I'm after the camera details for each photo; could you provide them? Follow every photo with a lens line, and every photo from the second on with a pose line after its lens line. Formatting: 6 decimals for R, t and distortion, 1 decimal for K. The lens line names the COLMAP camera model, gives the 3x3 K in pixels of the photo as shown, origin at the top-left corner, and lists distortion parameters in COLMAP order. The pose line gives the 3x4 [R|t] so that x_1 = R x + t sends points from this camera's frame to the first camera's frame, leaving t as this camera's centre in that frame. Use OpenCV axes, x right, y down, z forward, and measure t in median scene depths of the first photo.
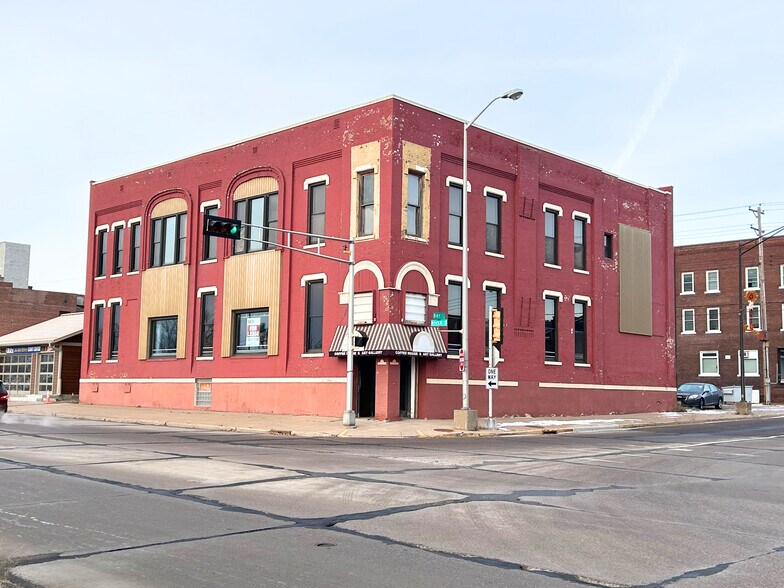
lens RADIAL K [[902.3, 0, 406.1], [0, 902.3, 291.5], [0, 0, 1]] dist [0.125868, -0.024525]
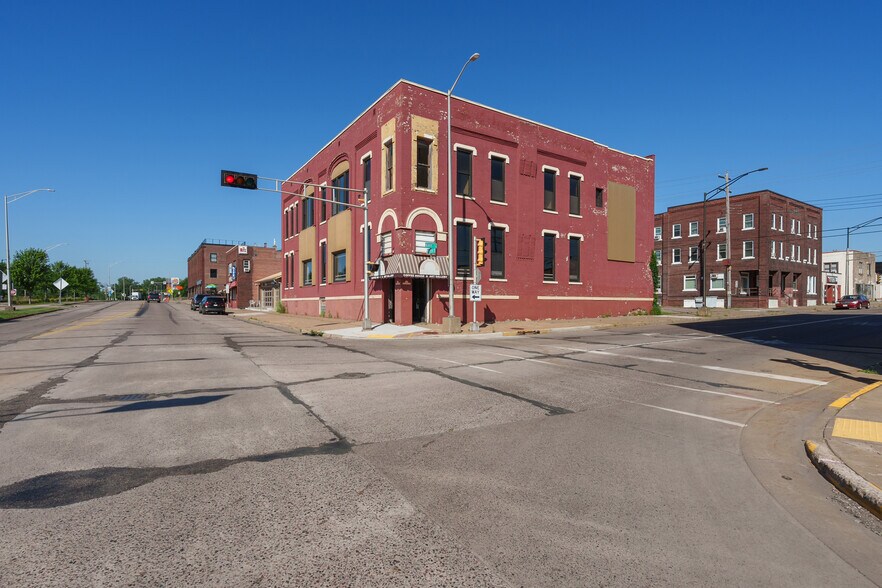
lens RADIAL K [[447.1, 0, 439.0], [0, 447.1, 306.1], [0, 0, 1]] dist [-0.002041, -0.000040]
pose [[0.974037, -0.012728, -0.226032, 0.162363], [0.037878, 0.993507, 0.107280, 0.038231], [0.223199, -0.113057, 0.968194, 0.315611]]
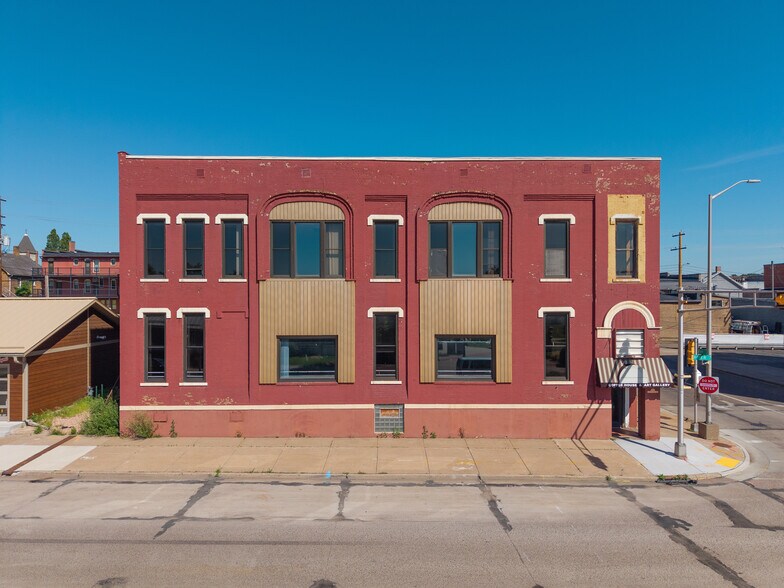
lens RADIAL K [[523.1, 0, 395.4], [0, 523.1, 296.8], [0, 0, 1]] dist [0.069654, -0.092402]
pose [[0.713313, -0.015853, 0.700666, -0.652133], [-0.067087, 0.993609, 0.090778, -0.072299], [-0.697627, -0.111759, 0.707691, 0.668420]]
